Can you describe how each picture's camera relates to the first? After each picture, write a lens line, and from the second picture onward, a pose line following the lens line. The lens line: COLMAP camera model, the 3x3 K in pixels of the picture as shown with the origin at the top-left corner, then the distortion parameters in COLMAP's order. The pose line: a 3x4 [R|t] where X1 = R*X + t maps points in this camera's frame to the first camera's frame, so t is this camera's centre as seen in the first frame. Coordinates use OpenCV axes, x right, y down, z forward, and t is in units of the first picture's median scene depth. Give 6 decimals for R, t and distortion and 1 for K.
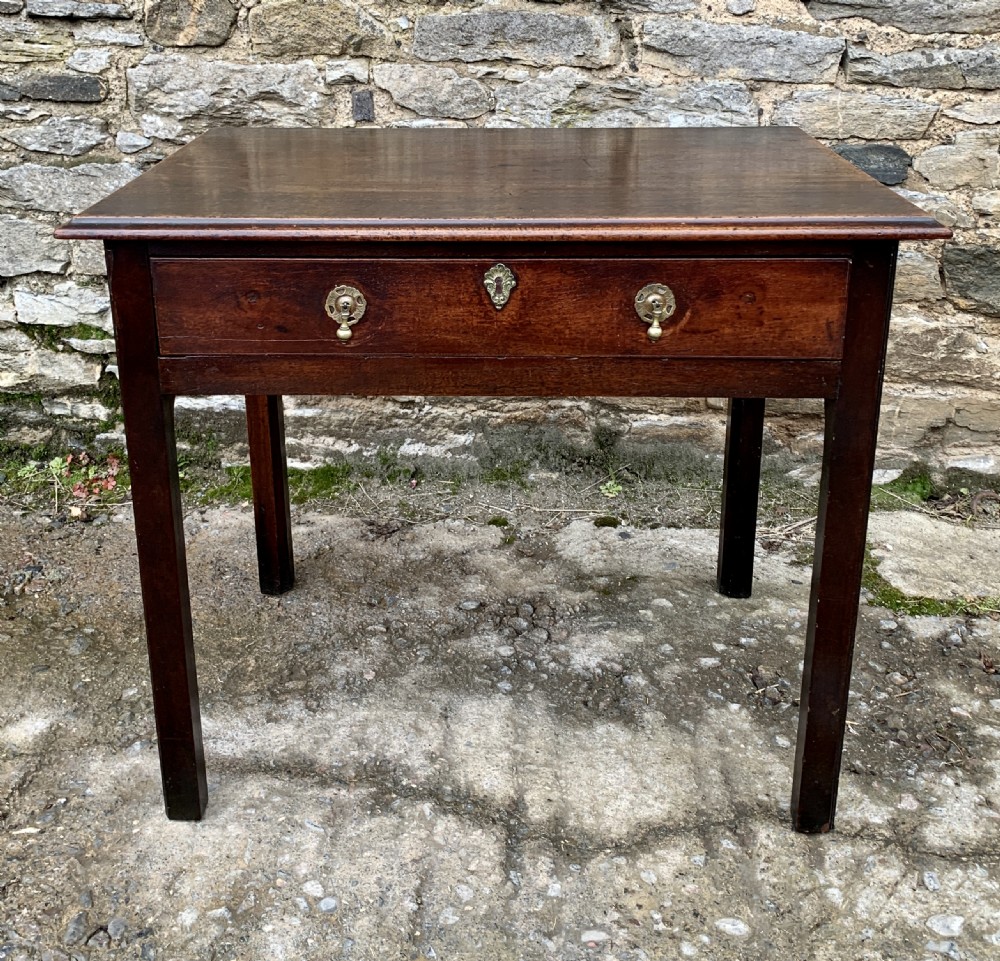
lens RADIAL K [[1177.9, 0, 491.5], [0, 1177.9, 326.7], [0, 0, 1]] dist [0.120935, -0.263841]
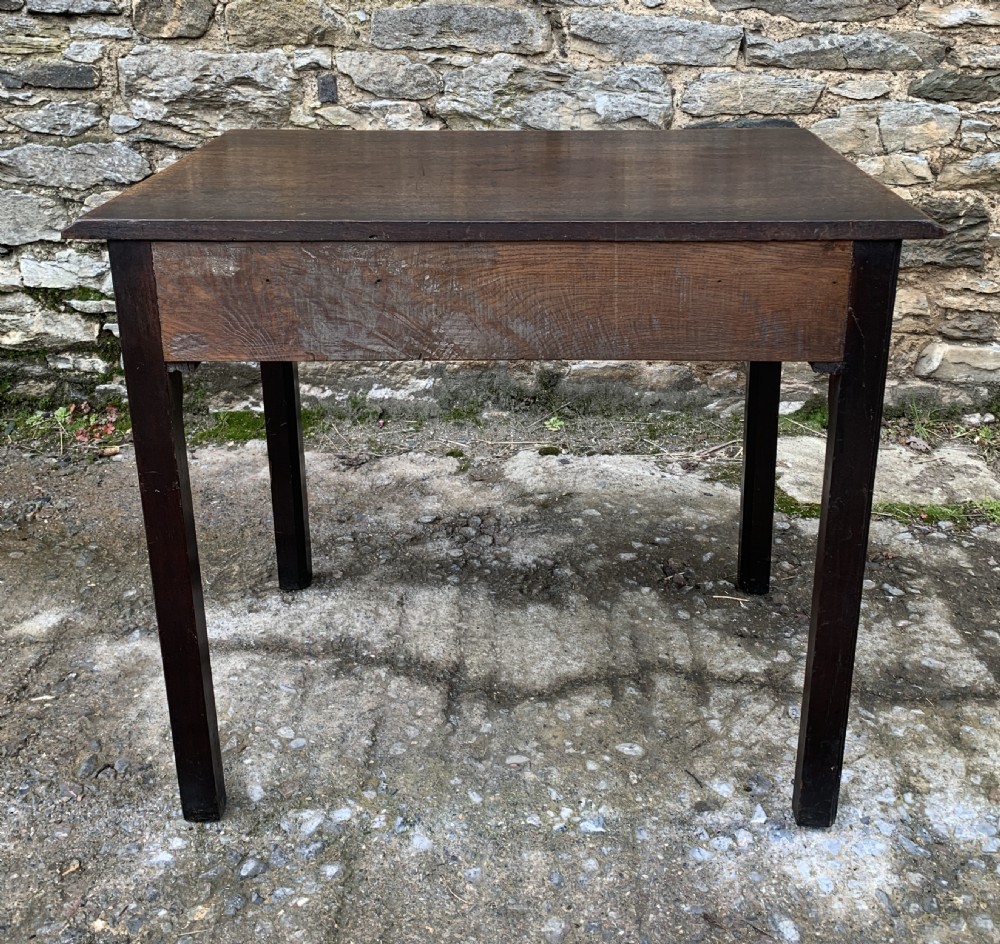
lens RADIAL K [[1134.9, 0, 519.7], [0, 1134.9, 322.1], [0, 0, 1]] dist [0.156968, -0.403468]
pose [[0.999307, -0.016955, 0.033127, 0.036373], [0.016812, 0.999848, 0.004582, 0.036259], [-0.033199, -0.004022, 0.999441, -0.110249]]
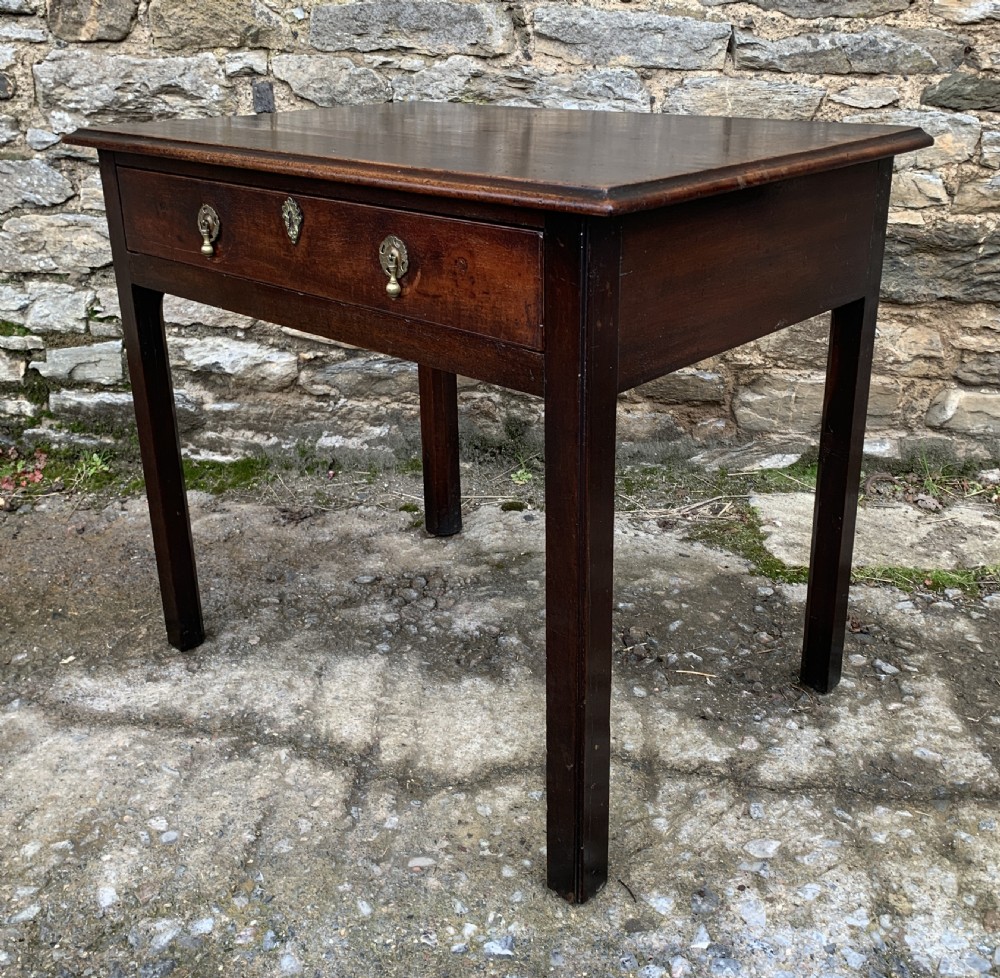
lens RADIAL K [[1127.9, 0, 514.5], [0, 1127.9, 419.1], [0, 0, 1]] dist [0.110996, -0.253784]
pose [[0.999939, -0.010108, -0.004491, 0.110406], [0.010248, 0.999422, 0.032406, 0.060414], [0.004161, -0.032450, 0.999465, 0.016283]]
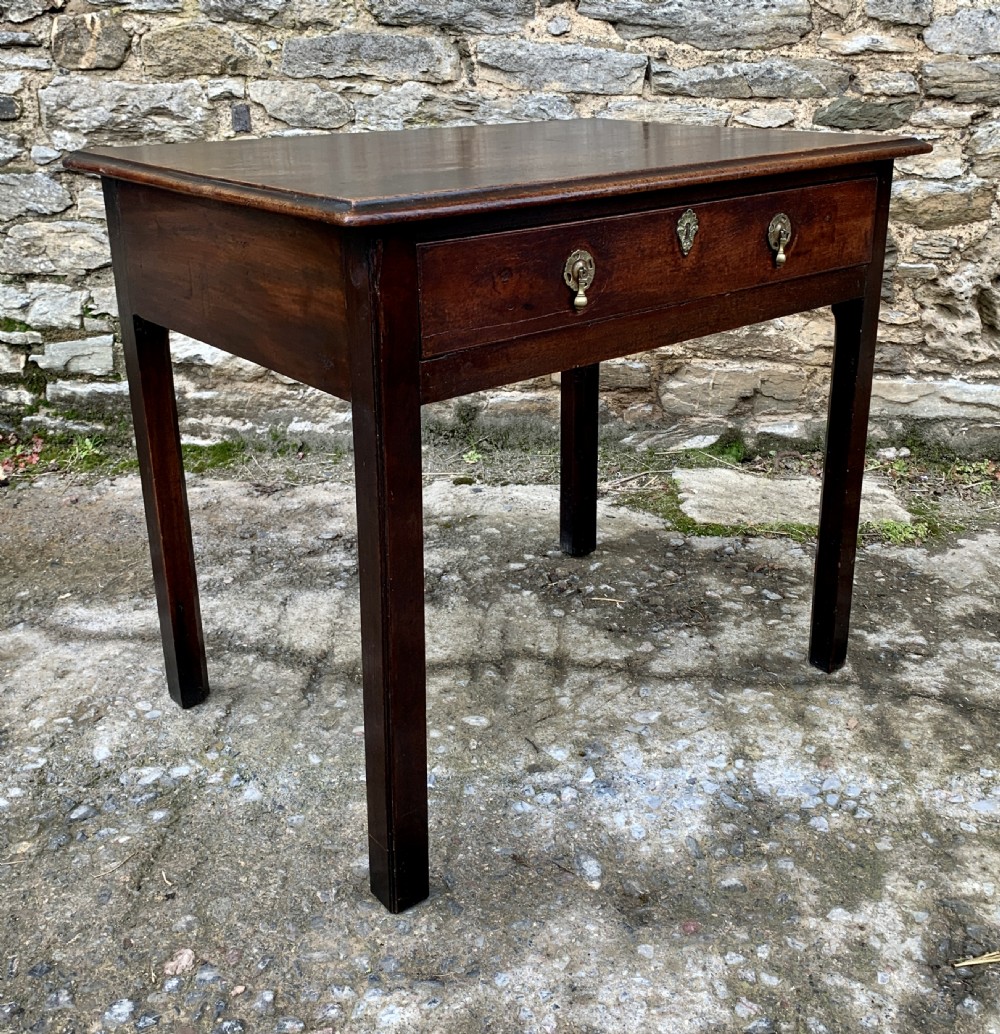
lens RADIAL K [[1148.4, 0, 520.3], [0, 1148.4, 425.7], [0, 0, 1]] dist [0.129677, -0.319554]
pose [[0.999881, -0.012441, 0.009099, 0.152994], [0.012530, 0.999873, -0.009808, 0.130512], [-0.008976, 0.009920, 0.999911, -0.136293]]
